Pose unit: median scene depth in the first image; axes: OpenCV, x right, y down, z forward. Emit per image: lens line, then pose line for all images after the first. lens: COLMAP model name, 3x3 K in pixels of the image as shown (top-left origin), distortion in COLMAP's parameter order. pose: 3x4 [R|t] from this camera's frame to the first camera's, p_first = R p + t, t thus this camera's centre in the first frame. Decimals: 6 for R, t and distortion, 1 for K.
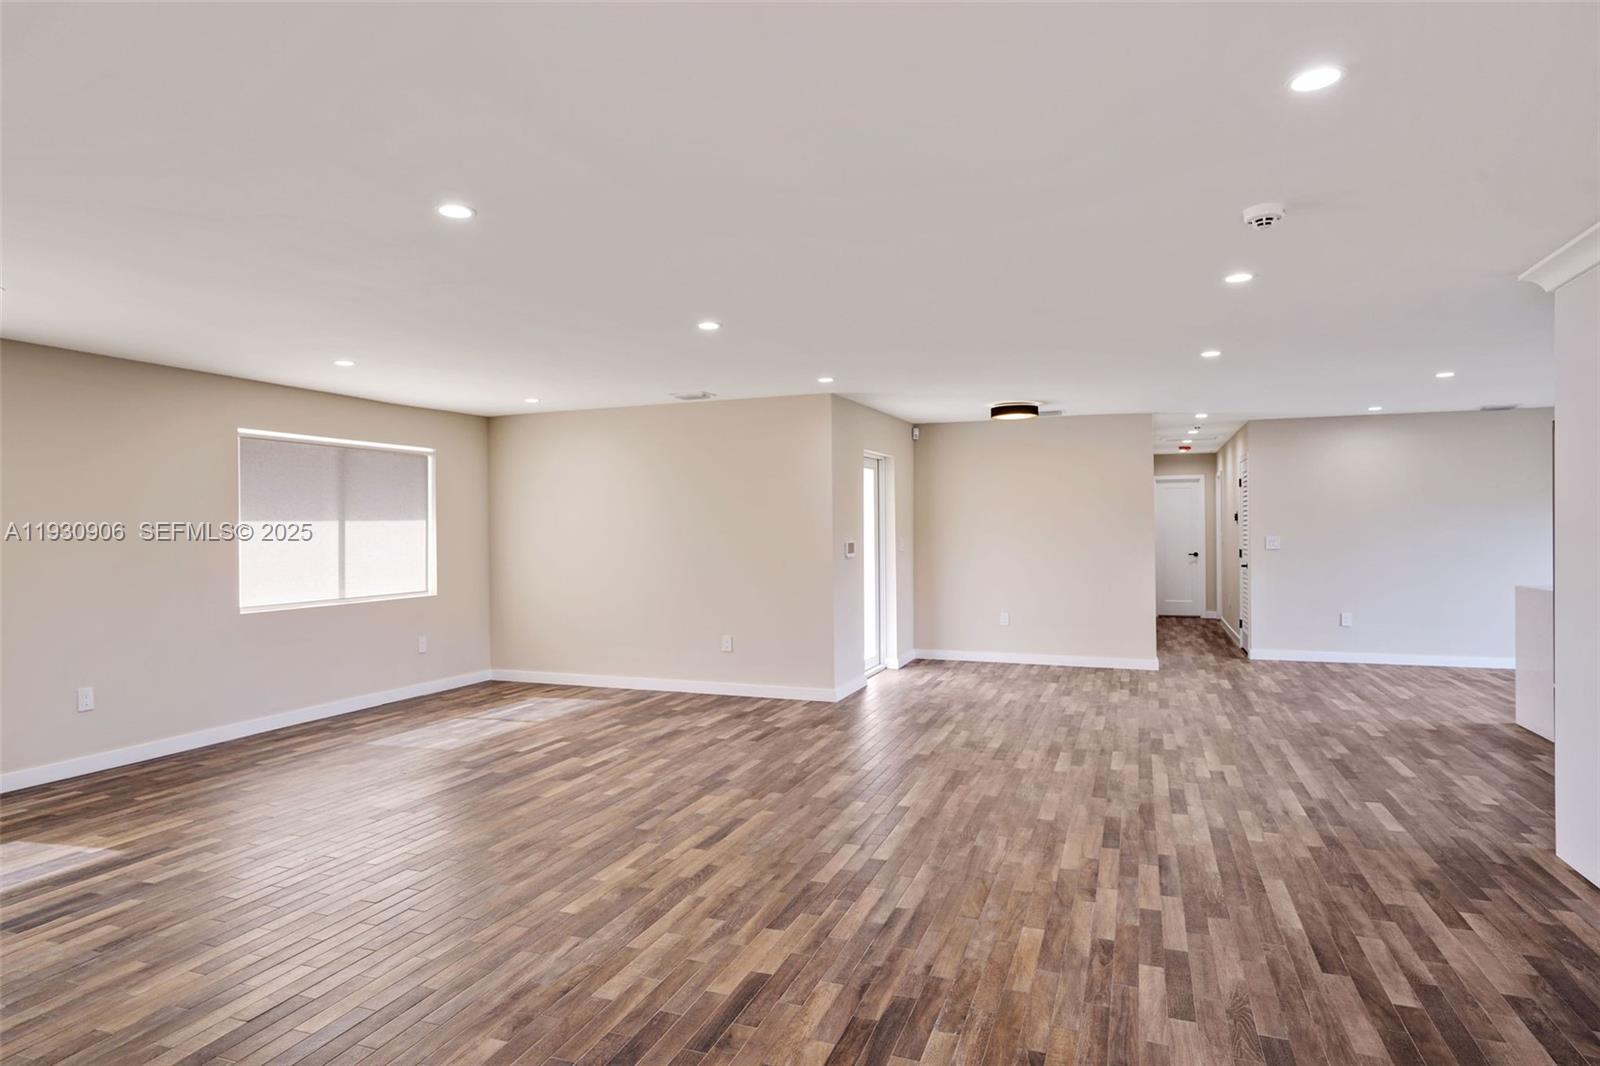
lens RADIAL K [[914.6, 0, 795.8], [0, 914.6, 526.1], [0, 0, 1]] dist [-0.012556, 0.010345]
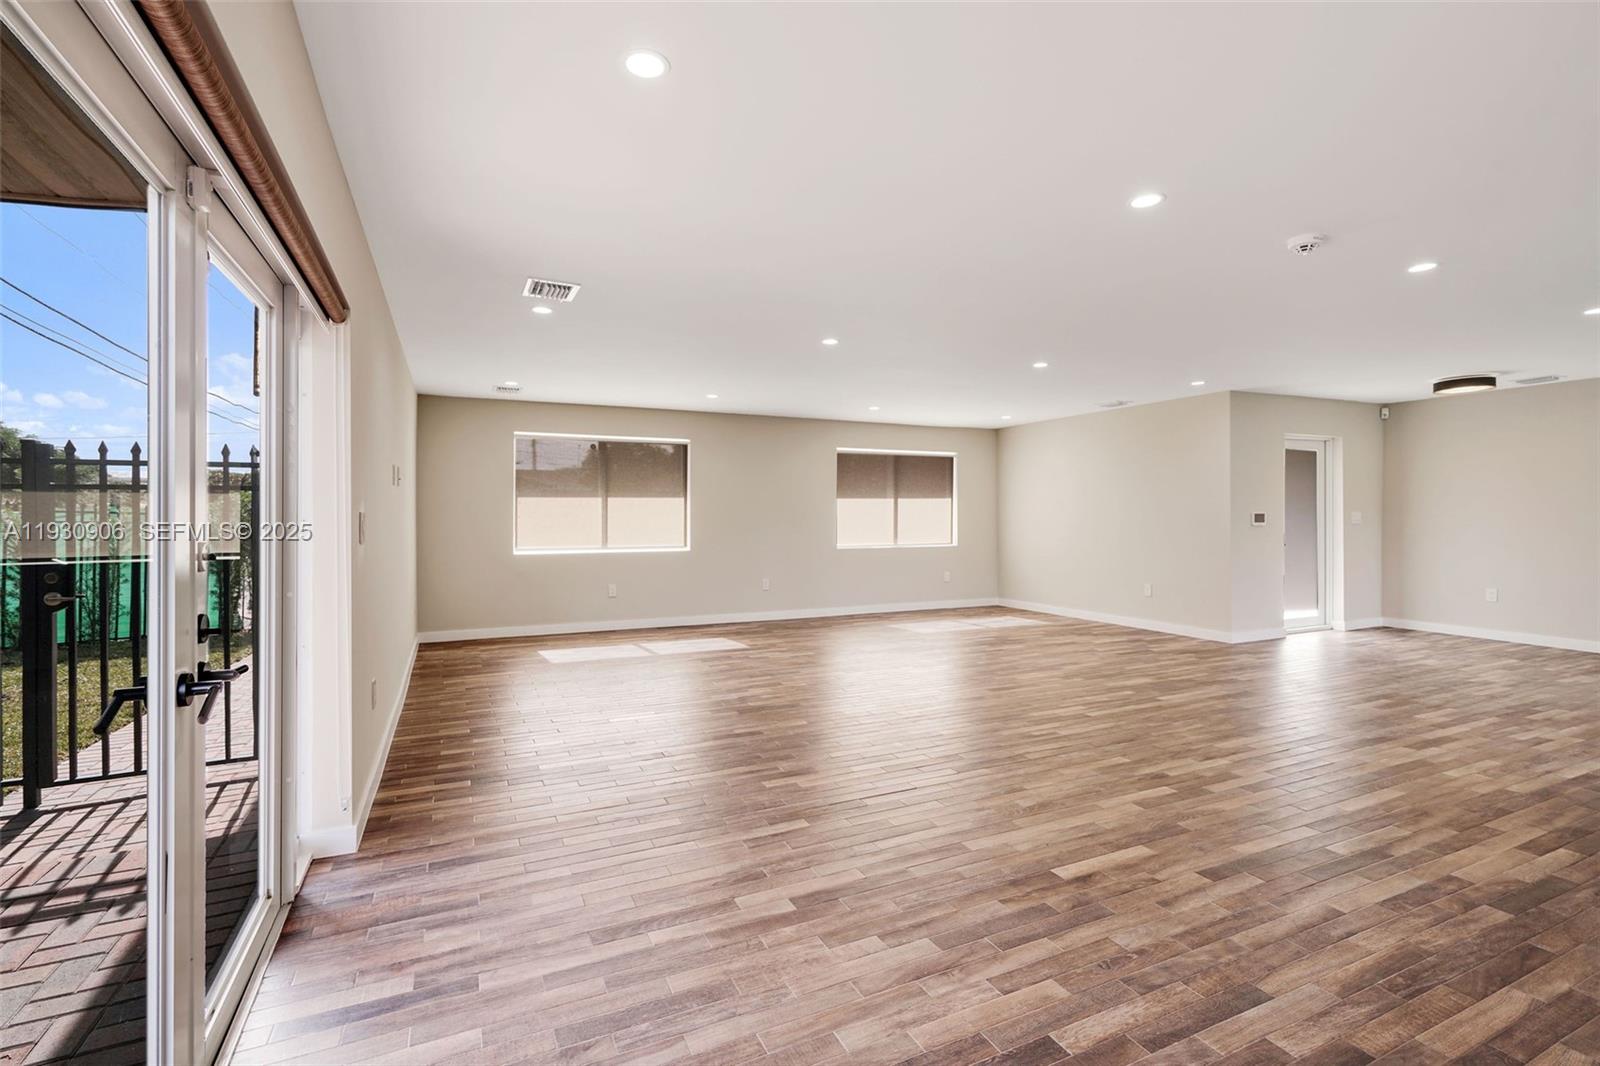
lens RADIAL K [[730.2, 0, 798.0], [0, 730.2, 526.1], [0, 0, 1]] dist [-0.004999, 0.002614]
pose [[0.716412, 0.015955, -0.697495, 0.343019], [-0.000339, 0.999746, 0.022521, 0.015409], [0.697677, -0.015898, 0.716236, -0.111591]]
